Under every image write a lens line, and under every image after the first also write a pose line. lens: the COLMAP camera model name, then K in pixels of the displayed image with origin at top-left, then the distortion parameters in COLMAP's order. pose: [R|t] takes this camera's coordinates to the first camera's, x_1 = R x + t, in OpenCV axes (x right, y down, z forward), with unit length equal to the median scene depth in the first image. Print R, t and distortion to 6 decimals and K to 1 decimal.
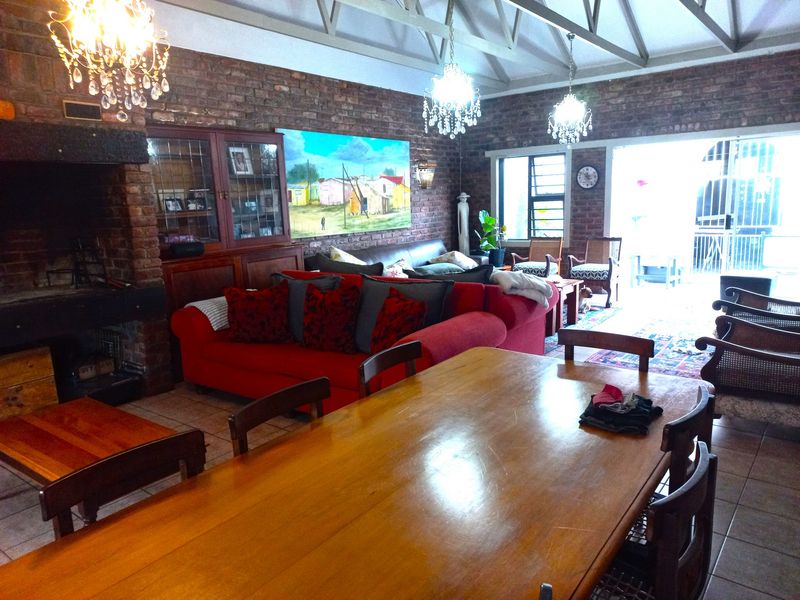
lens RADIAL K [[573.3, 0, 400.0], [0, 573.3, 300.0], [0, 0, 1]] dist [0.066907, -0.064534]
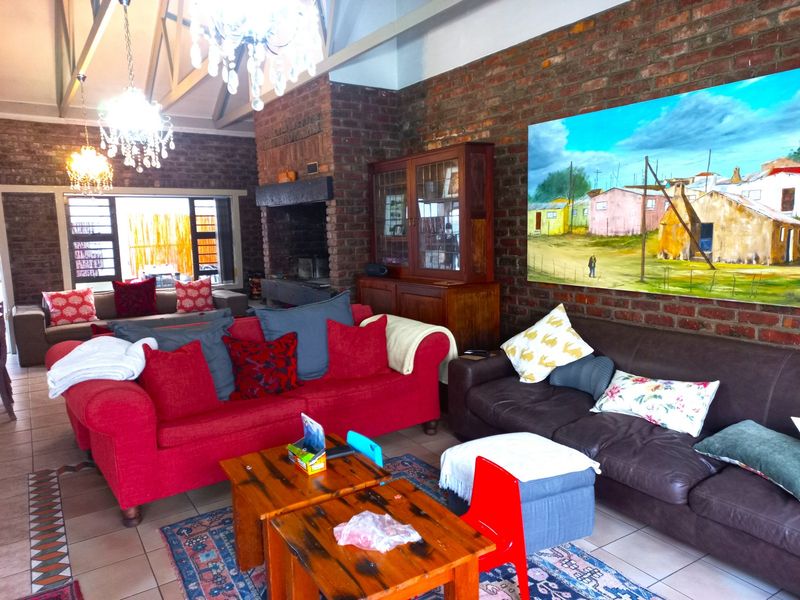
lens RADIAL K [[573.3, 0, 400.0], [0, 573.3, 300.0], [0, 0, 1]] dist [0.066907, -0.064534]
pose [[-0.335305, 0.163822, -0.927757, 0.500968], [-0.133082, 0.966654, 0.218788, -0.210067], [0.932663, 0.196829, -0.302322, 1.037888]]
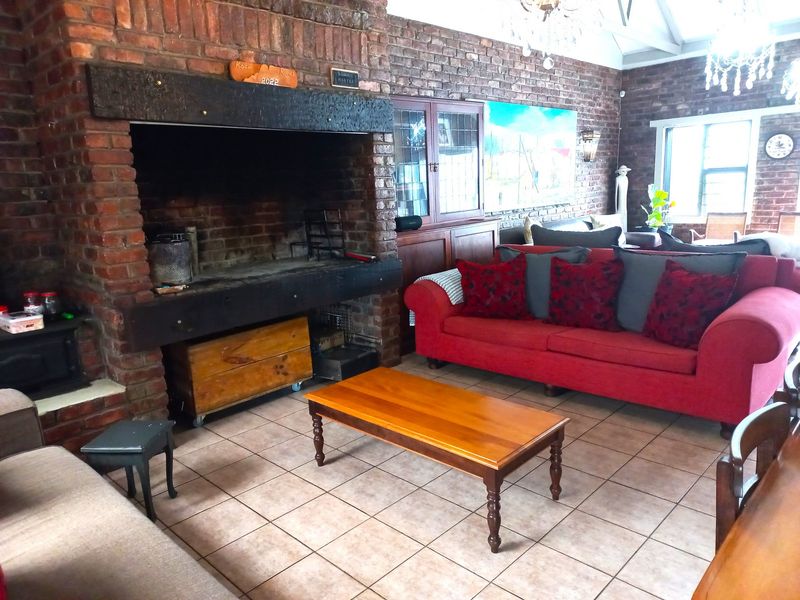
lens RADIAL K [[576.4, 0, 400.0], [0, 576.4, 307.3], [0, 0, 1]] dist [0.019688, -0.000374]
pose [[0.994004, 0.015939, -0.108176, -0.201779], [-0.011222, 0.998965, 0.044072, 0.010098], [0.108766, -0.042593, 0.993154, 0.011197]]
